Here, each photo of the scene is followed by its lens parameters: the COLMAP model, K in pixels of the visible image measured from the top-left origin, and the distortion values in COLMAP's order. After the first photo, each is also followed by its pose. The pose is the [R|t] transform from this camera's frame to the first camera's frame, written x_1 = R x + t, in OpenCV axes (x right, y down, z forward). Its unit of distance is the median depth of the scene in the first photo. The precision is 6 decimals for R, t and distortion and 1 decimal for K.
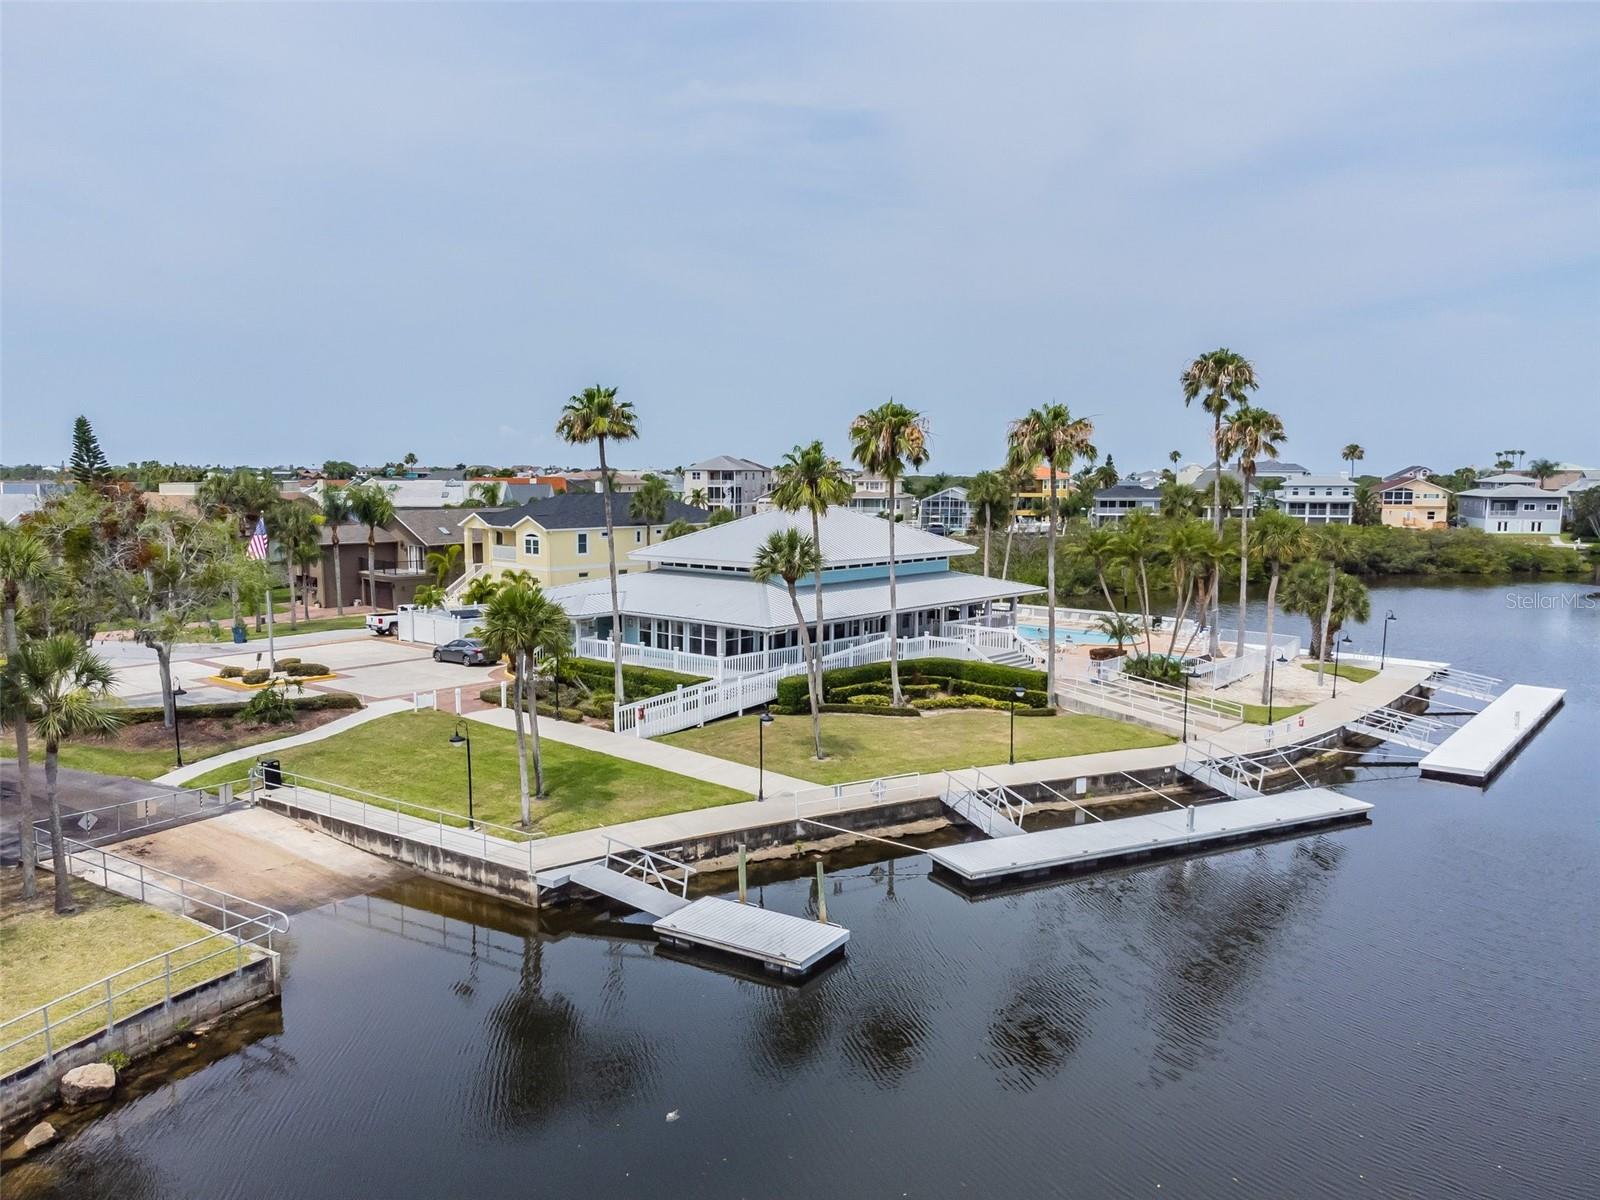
lens RADIAL K [[1141.5, 0, 801.4], [0, 1141.5, 634.7], [0, 0, 1]] dist [0.035842, -0.031656]
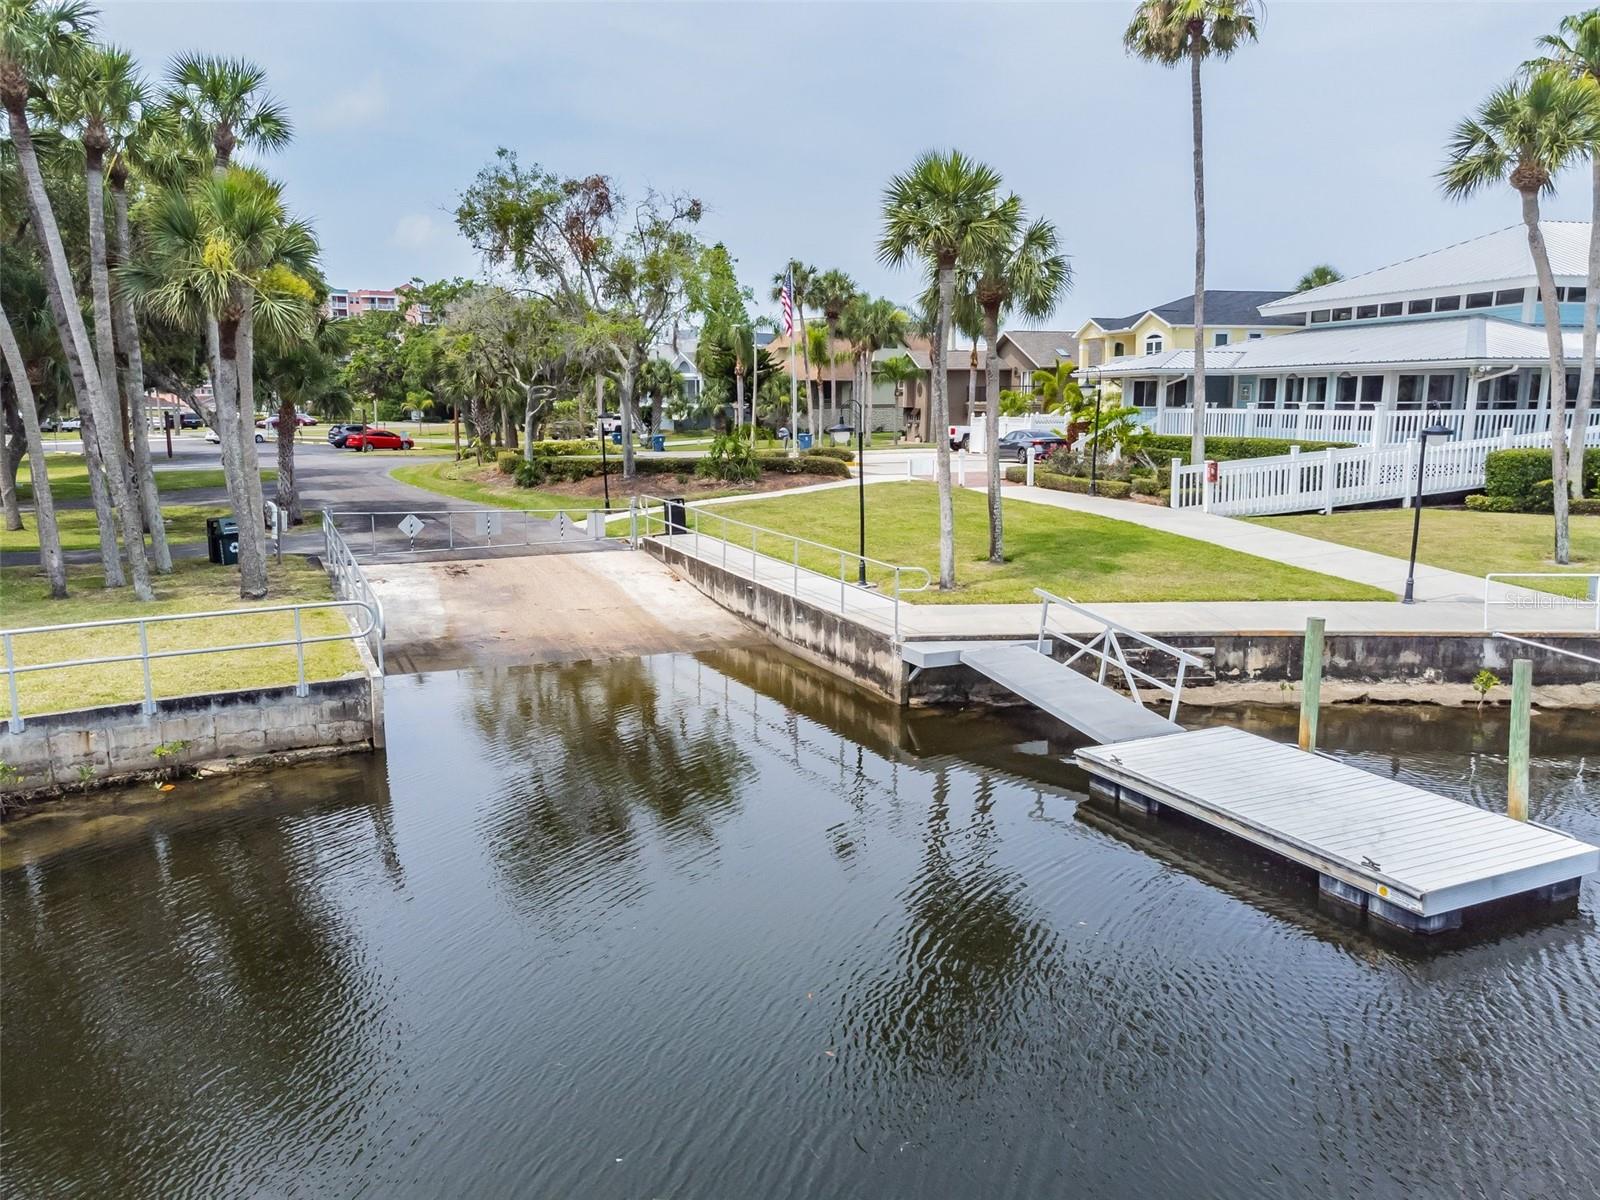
lens RADIAL K [[1141.5, 0, 801.4], [0, 1141.5, 634.7], [0, 0, 1]] dist [0.035842, -0.031656]
pose [[0.834344, 0.089649, -0.543905, 0.020330], [-0.051931, 0.995082, 0.084352, 0.145545], [0.548792, -0.042133, 0.834896, 0.467912]]
